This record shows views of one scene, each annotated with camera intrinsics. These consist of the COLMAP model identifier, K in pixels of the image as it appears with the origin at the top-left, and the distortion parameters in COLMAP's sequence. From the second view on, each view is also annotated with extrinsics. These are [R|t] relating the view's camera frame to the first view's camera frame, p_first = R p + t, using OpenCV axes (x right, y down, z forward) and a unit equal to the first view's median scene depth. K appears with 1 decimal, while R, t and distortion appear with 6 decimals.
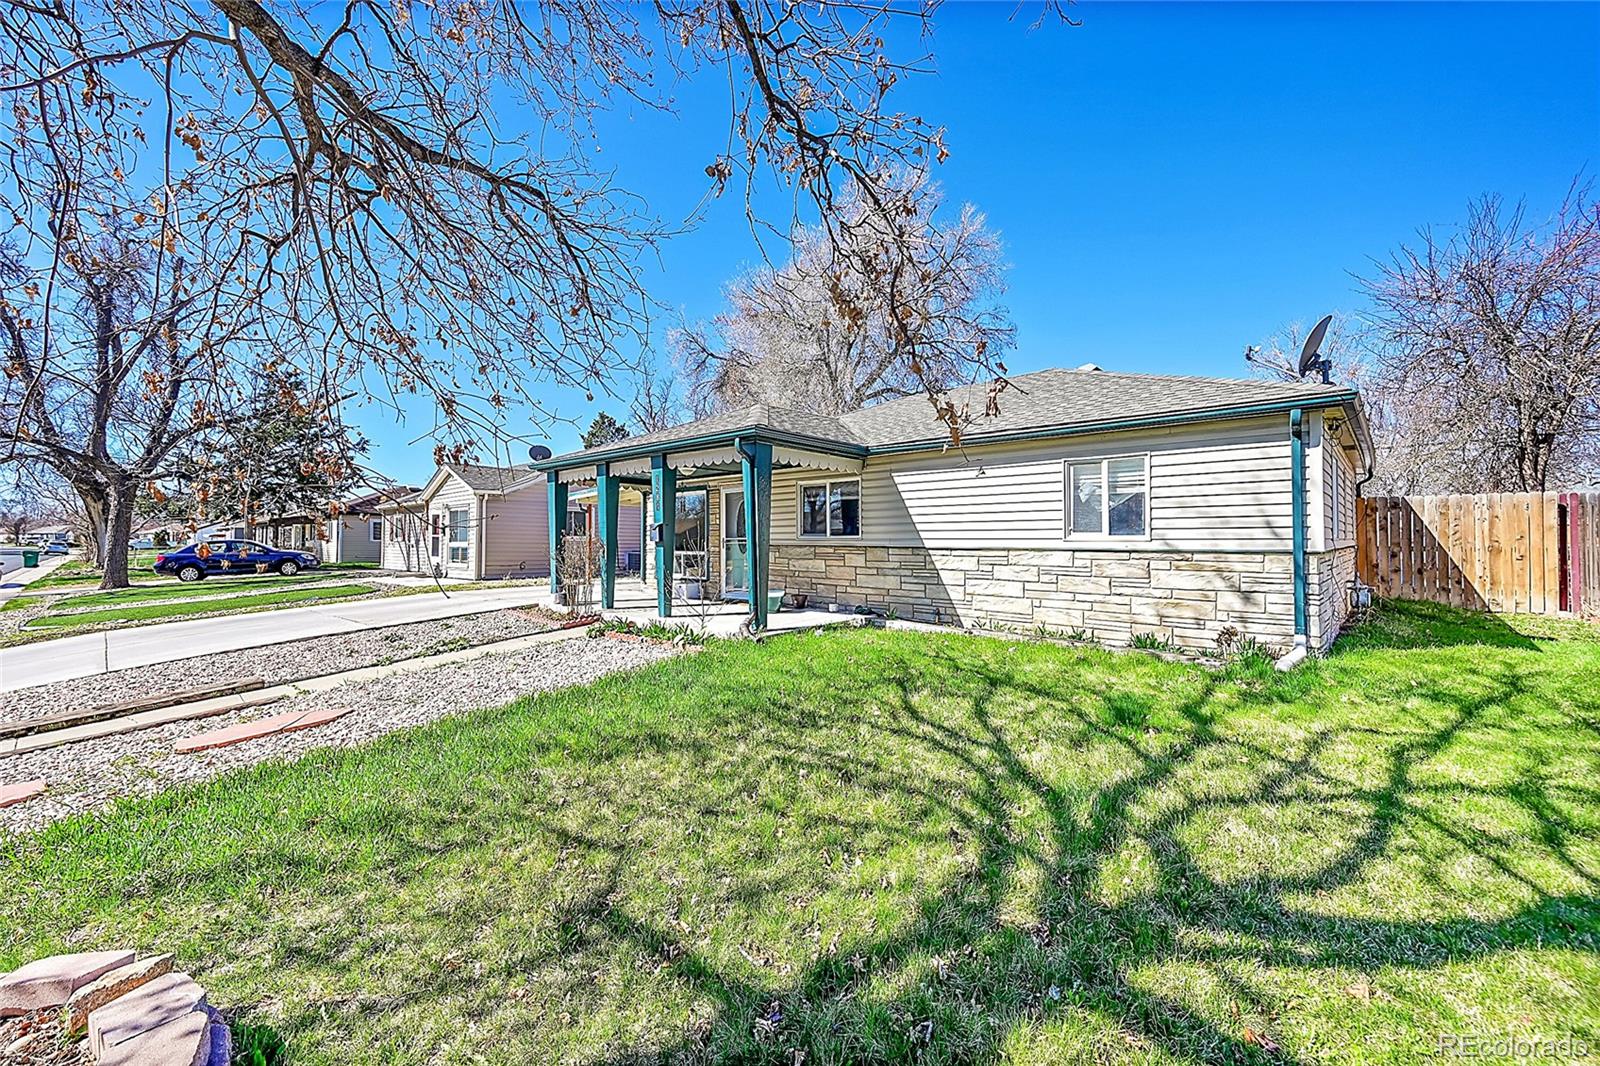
lens RADIAL K [[627.0, 0, 801.5], [0, 627.0, 530.3], [0, 0, 1]] dist [0.000849, 0.000085]
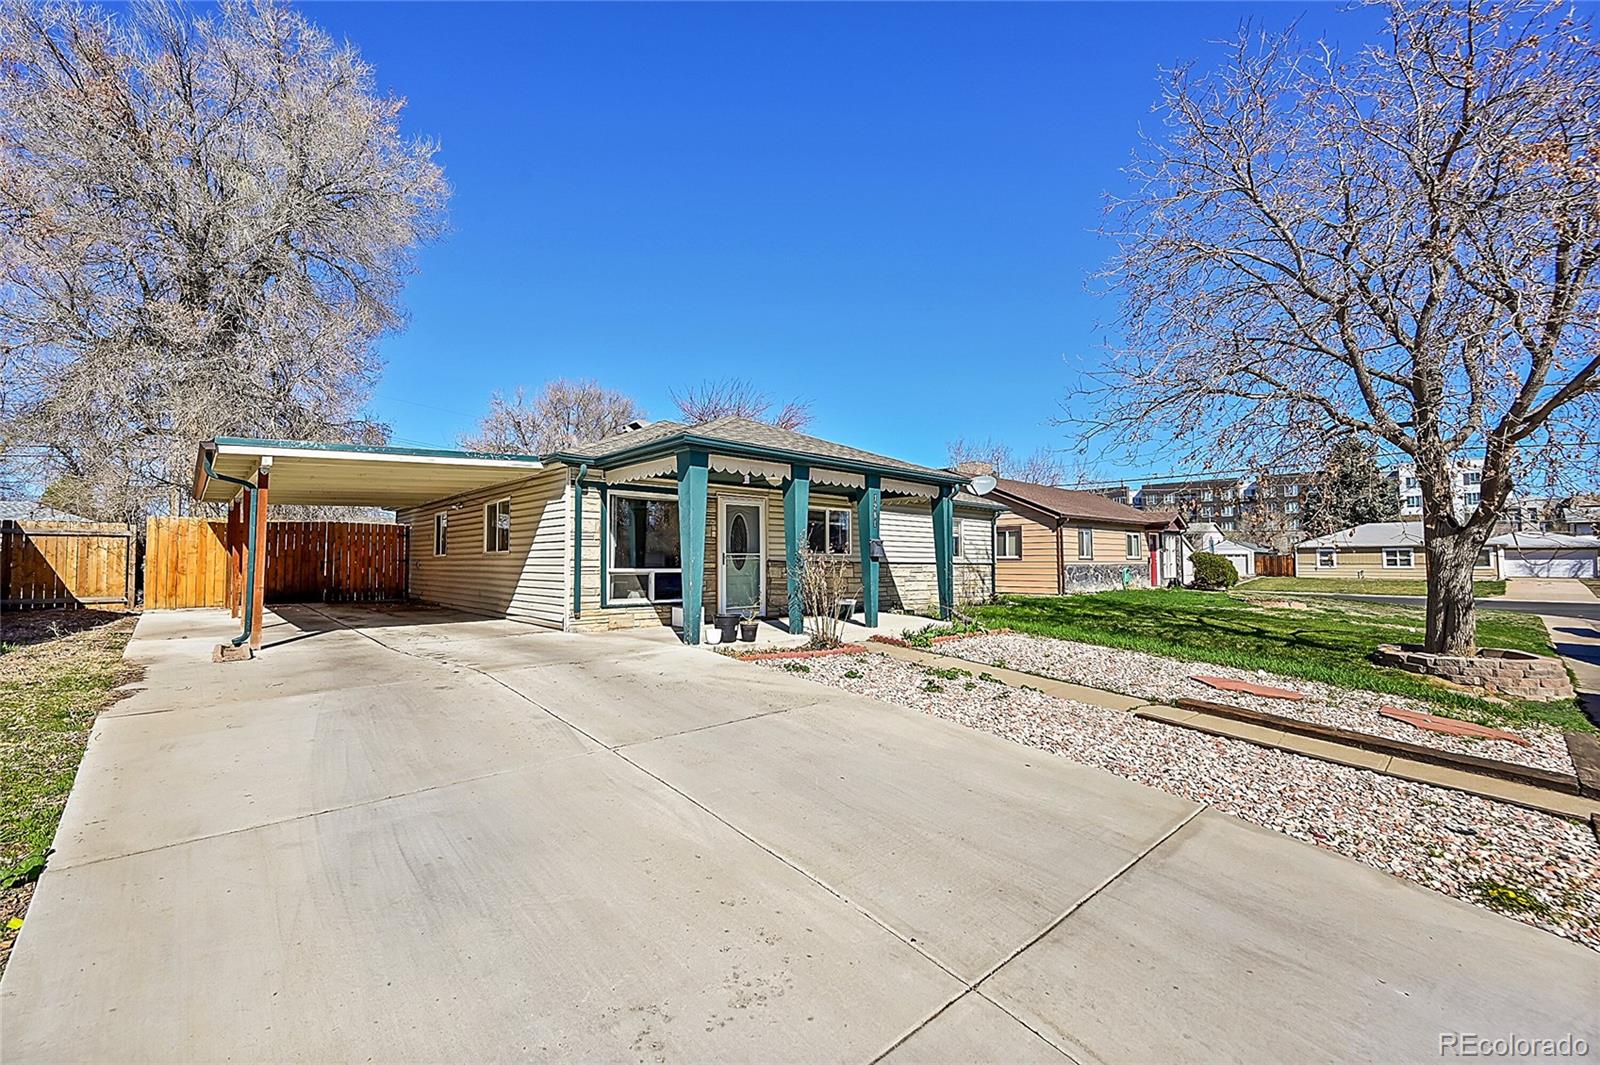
lens RADIAL K [[674.3, 0, 798.8], [0, 674.3, 543.6], [0, 0, 1]] dist [-0.000766, -0.000006]
pose [[0.087609, 0.032146, 0.995636, -1.643173], [-0.017814, 0.999370, -0.030699, 0.040633], [-0.995996, -0.015047, 0.088127, 1.216834]]
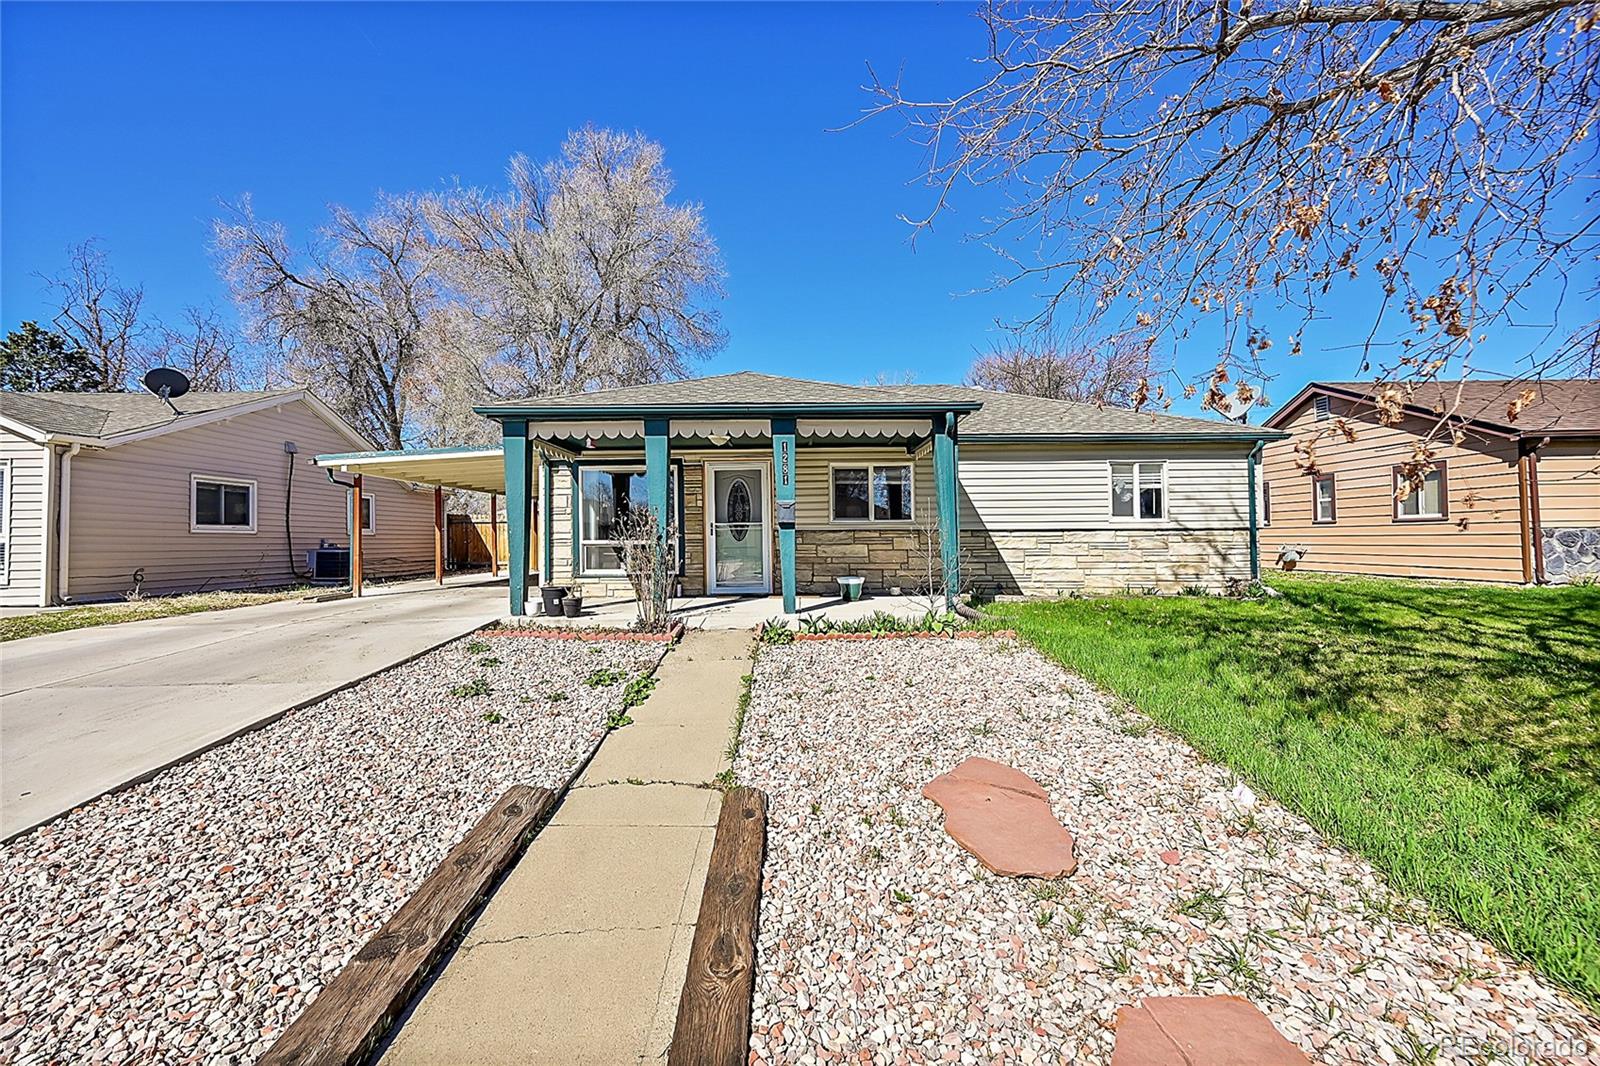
lens RADIAL K [[627.0, 0, 797.7], [0, 627.0, 525.7], [0, 0, 1]] dist [0.000849, 0.000085]
pose [[0.750381, 0.008350, 0.660953, -0.901588], [-0.002671, 0.999950, -0.009601, 0.036051], [-0.661001, 0.005439, 0.750366, 0.434866]]
